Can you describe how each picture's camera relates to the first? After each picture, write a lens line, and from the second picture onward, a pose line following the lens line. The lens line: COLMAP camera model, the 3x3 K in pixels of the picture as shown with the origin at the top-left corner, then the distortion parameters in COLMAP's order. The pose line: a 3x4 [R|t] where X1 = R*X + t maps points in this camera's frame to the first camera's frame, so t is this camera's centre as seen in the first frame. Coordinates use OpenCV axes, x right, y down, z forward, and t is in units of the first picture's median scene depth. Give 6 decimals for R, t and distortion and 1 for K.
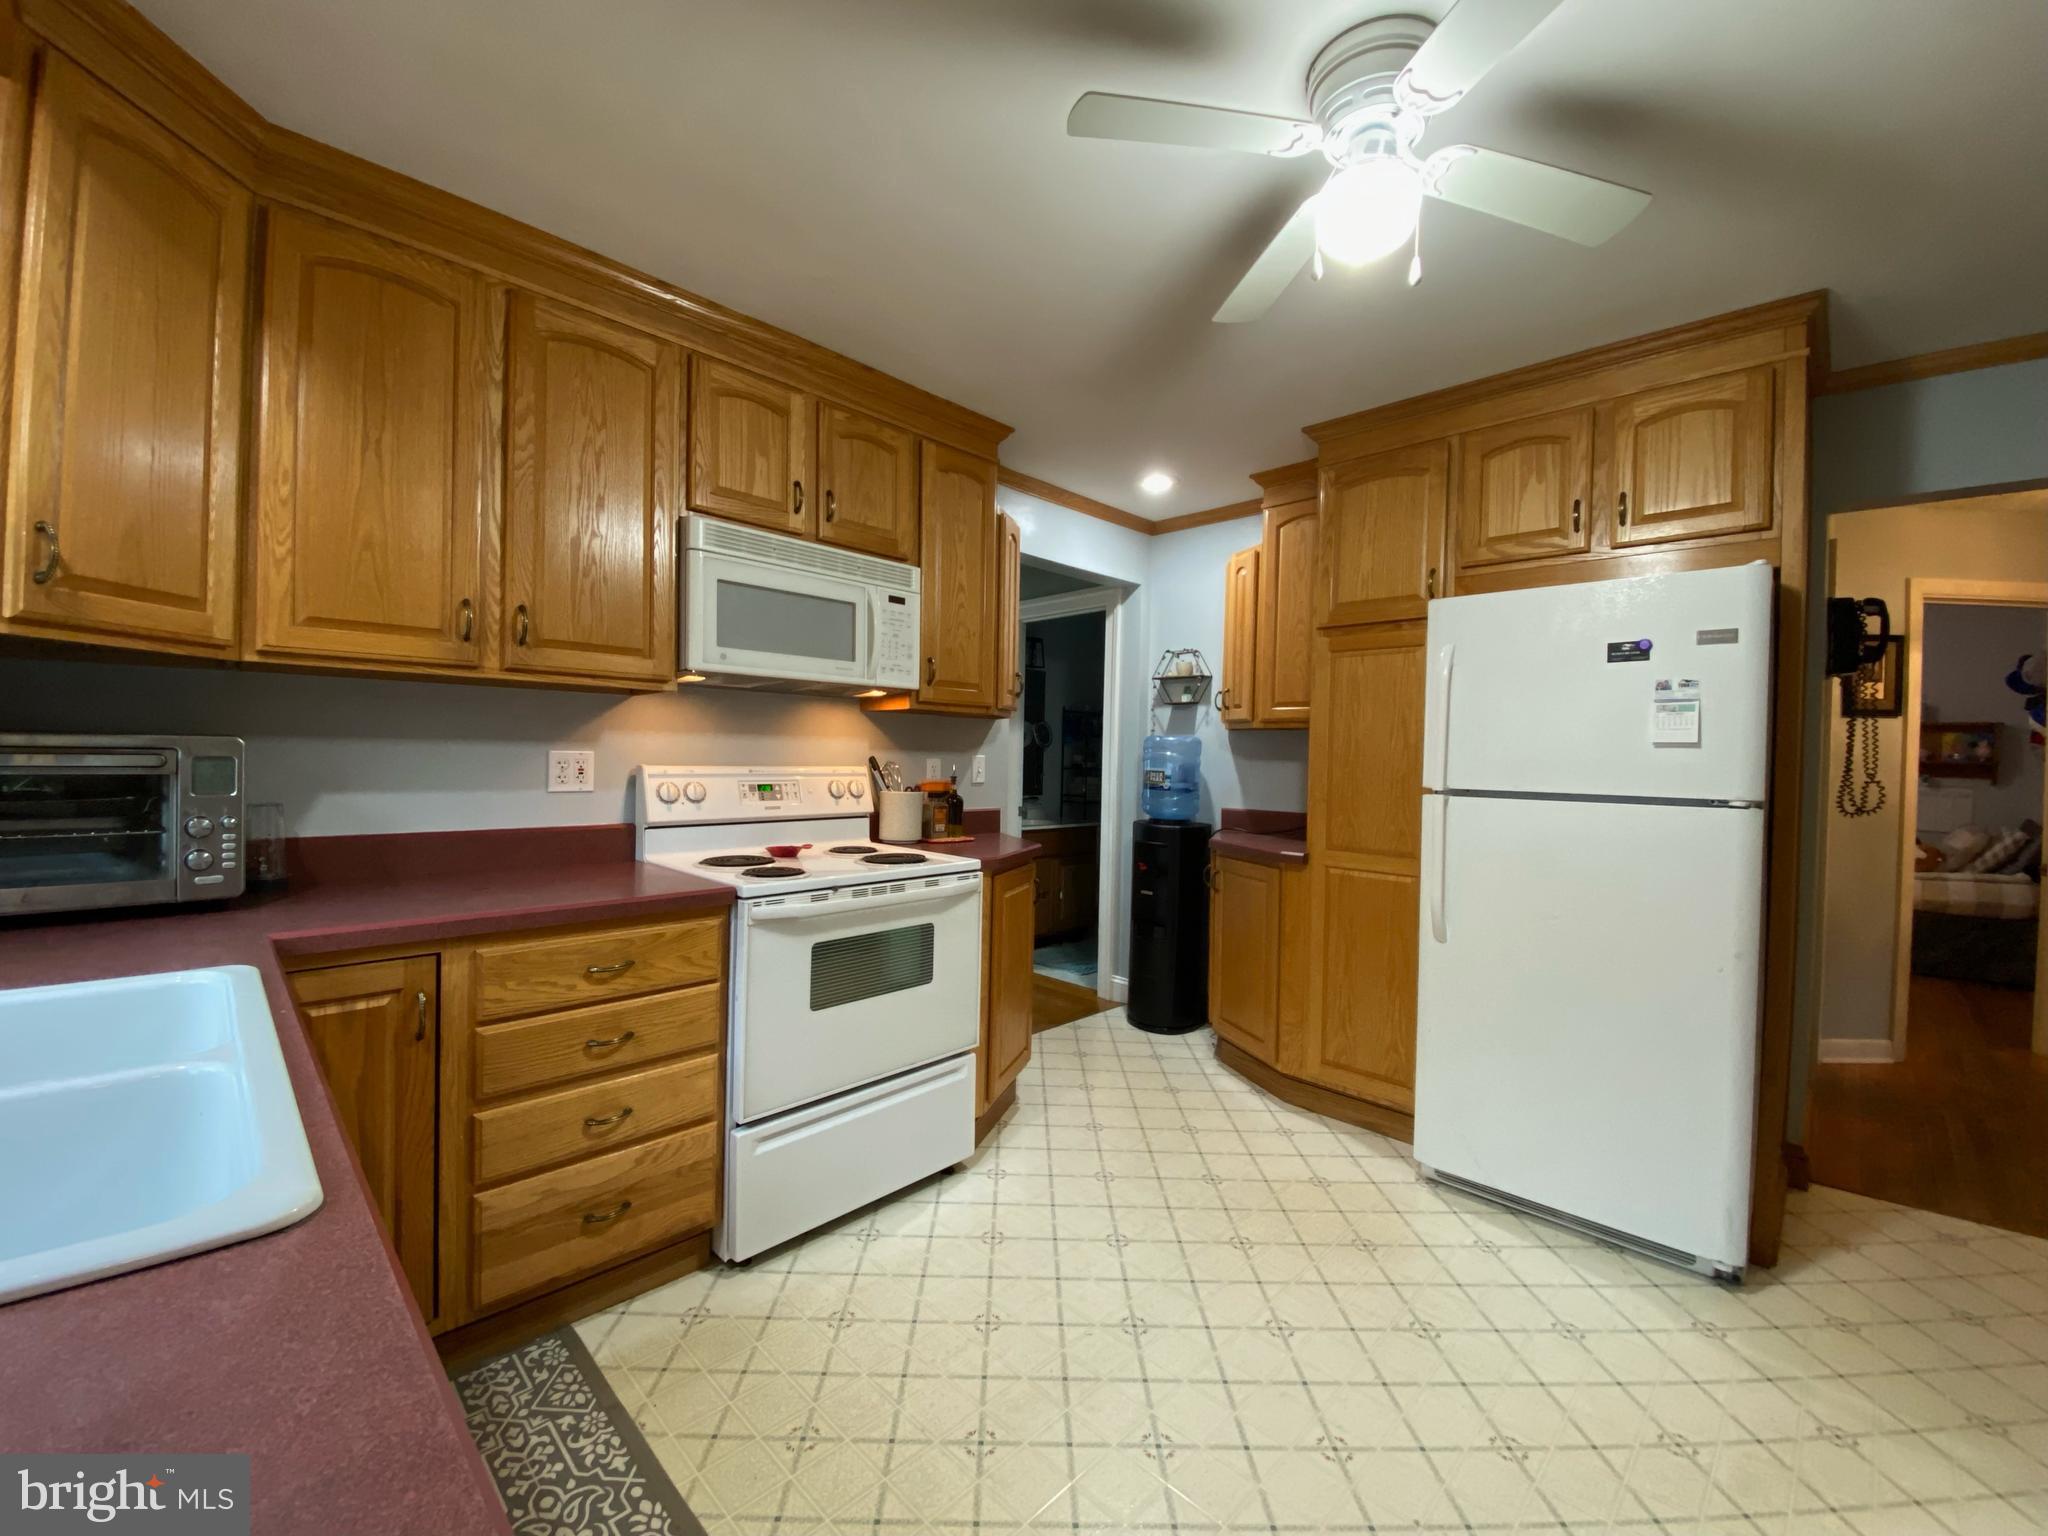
lens RADIAL K [[819.9, 0, 1026.7], [0, 819.9, 750.9], [0, 0, 1]] dist [-0.000240, -0.001041]
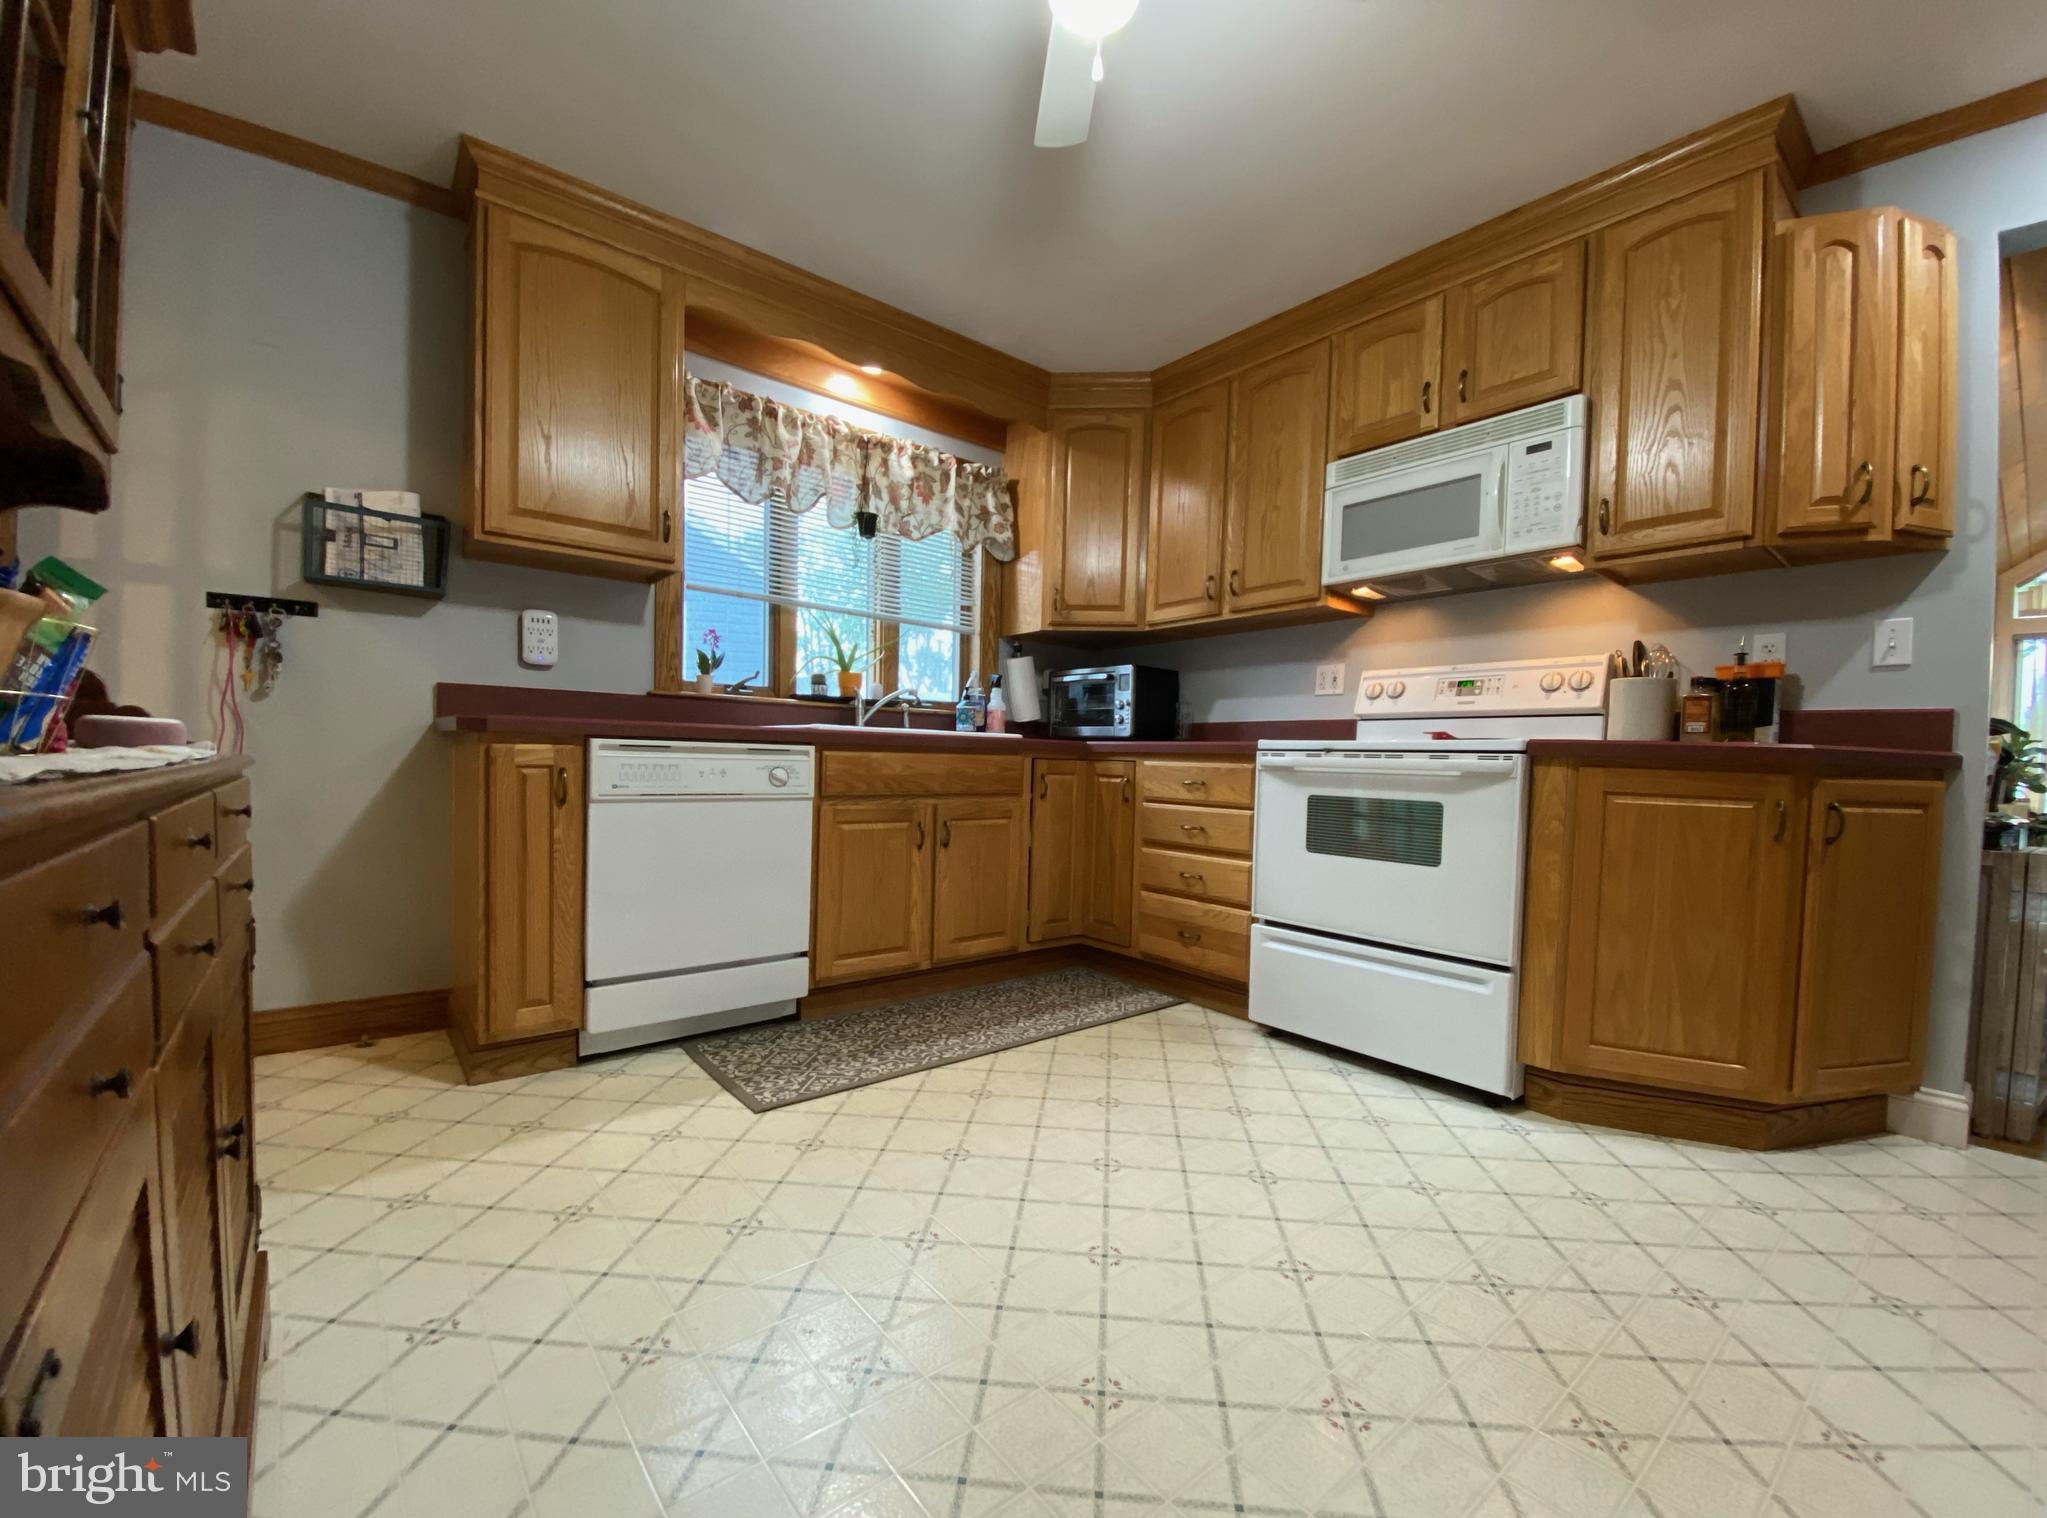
lens RADIAL K [[819.5, 0, 1025.3], [0, 819.5, 775.7], [0, 0, 1]] dist [-0.000240, -0.001041]
pose [[-0.095478, 0.000857, -0.995431, 0.893378], [-0.023628, 0.999716, 0.003127, 0.200865], [0.995151, 0.023819, -0.095431, 0.660953]]
